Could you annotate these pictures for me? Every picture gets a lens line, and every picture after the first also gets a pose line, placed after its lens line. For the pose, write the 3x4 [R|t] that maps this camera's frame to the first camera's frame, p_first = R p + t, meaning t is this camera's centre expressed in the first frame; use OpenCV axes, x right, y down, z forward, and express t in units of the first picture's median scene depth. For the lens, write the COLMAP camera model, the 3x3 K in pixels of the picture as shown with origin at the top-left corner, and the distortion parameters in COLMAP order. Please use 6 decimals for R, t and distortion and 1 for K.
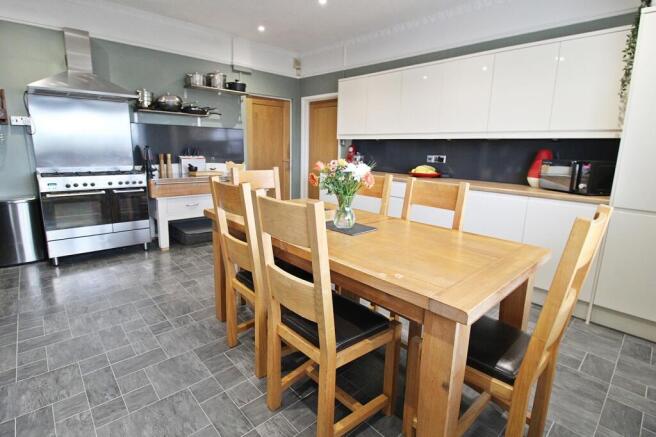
lens RADIAL K [[325.5, 0, 328.0], [0, 325.5, 218.5], [0, 0, 1]] dist [-0.029088, -0.000800]
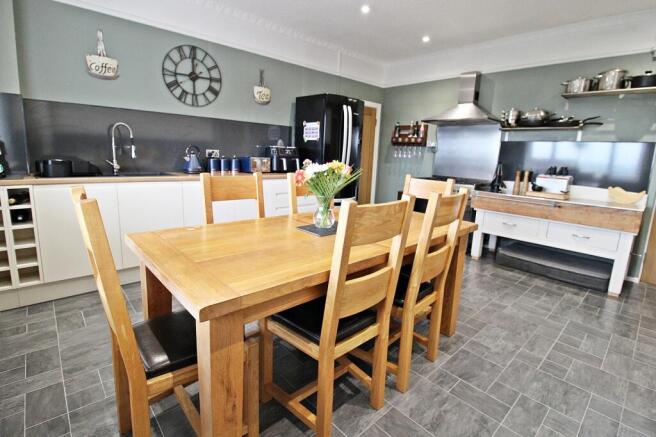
lens RADIAL K [[318.4, 0, 326.0], [0, 318.4, 206.2], [0, 0, 1]] dist [-0.006116, -0.000942]
pose [[-0.008225, 0.141629, -0.989886, 0.496478], [-0.253381, 0.957317, 0.139075, -0.086897], [0.967332, 0.251962, 0.028013, 0.453374]]
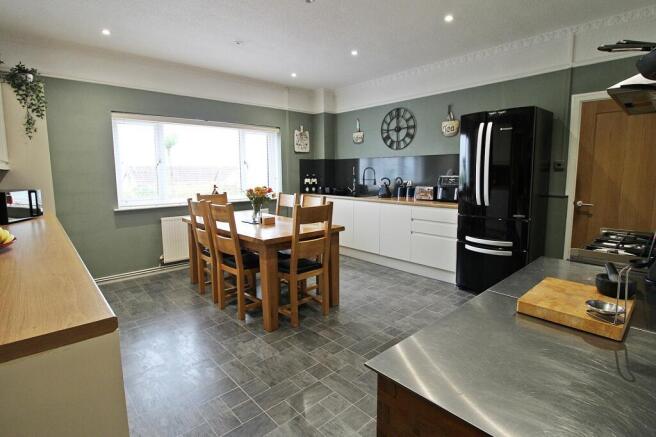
lens RADIAL K [[318.4, 0, 326.0], [0, 318.4, 206.2], [0, 0, 1]] dist [-0.006116, -0.000942]
pose [[-0.999732, -0.022697, 0.004550, -0.177474], [-0.020138, 0.949672, 0.312599, -0.319051], [-0.011416, 0.312424, -0.949874, 1.330630]]
